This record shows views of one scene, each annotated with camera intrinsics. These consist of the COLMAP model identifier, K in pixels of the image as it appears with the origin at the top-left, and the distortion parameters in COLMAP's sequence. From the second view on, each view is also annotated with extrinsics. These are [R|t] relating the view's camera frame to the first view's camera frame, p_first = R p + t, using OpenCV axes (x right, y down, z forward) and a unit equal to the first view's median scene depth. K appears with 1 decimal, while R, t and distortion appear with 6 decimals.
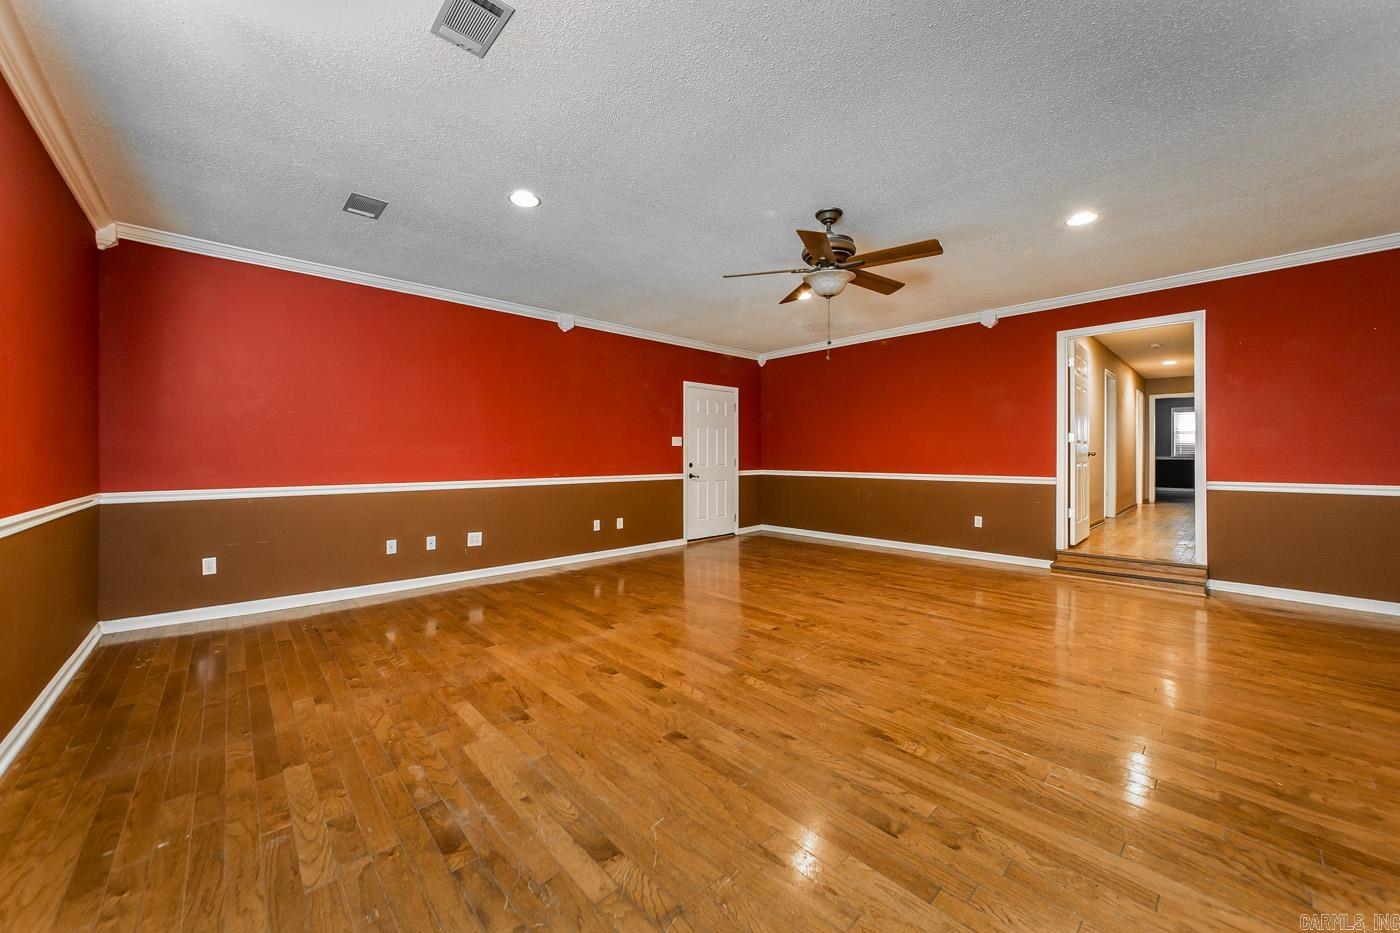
lens RADIAL K [[502.2, 0, 701.8], [0, 502.2, 467.3], [0, 0, 1]] dist [-0.000915, -0.000073]
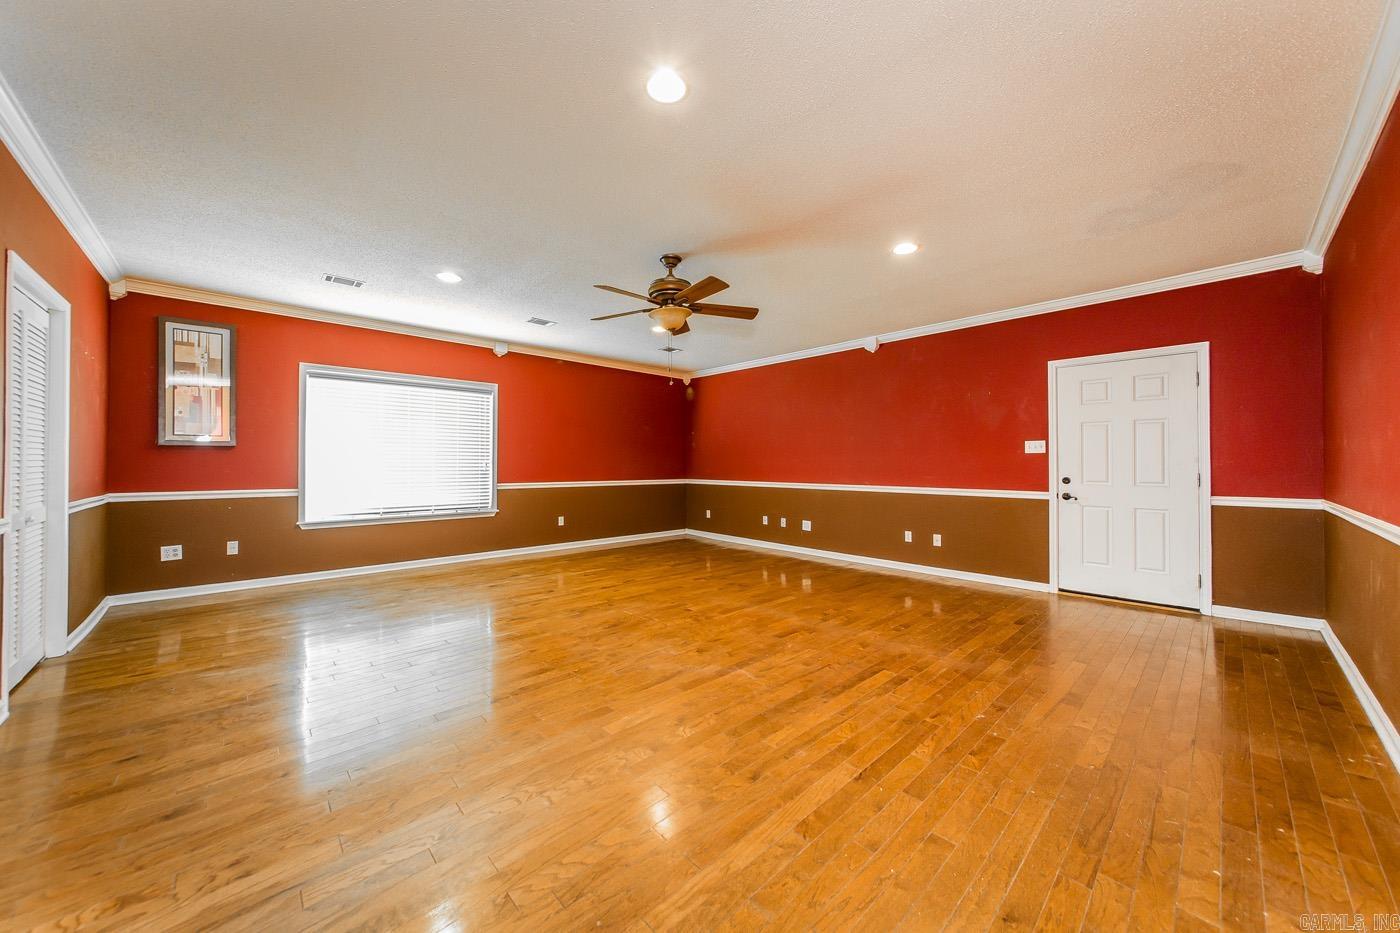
lens RADIAL K [[502.2, 0, 701.8], [0, 502.2, 467.3], [0, 0, 1]] dist [-0.000915, -0.000073]
pose [[0.003369, 0.006708, -0.999972, 1.189758], [-0.026899, 0.999616, 0.006614, -0.024430], [0.999632, 0.026876, 0.003549, 0.900128]]
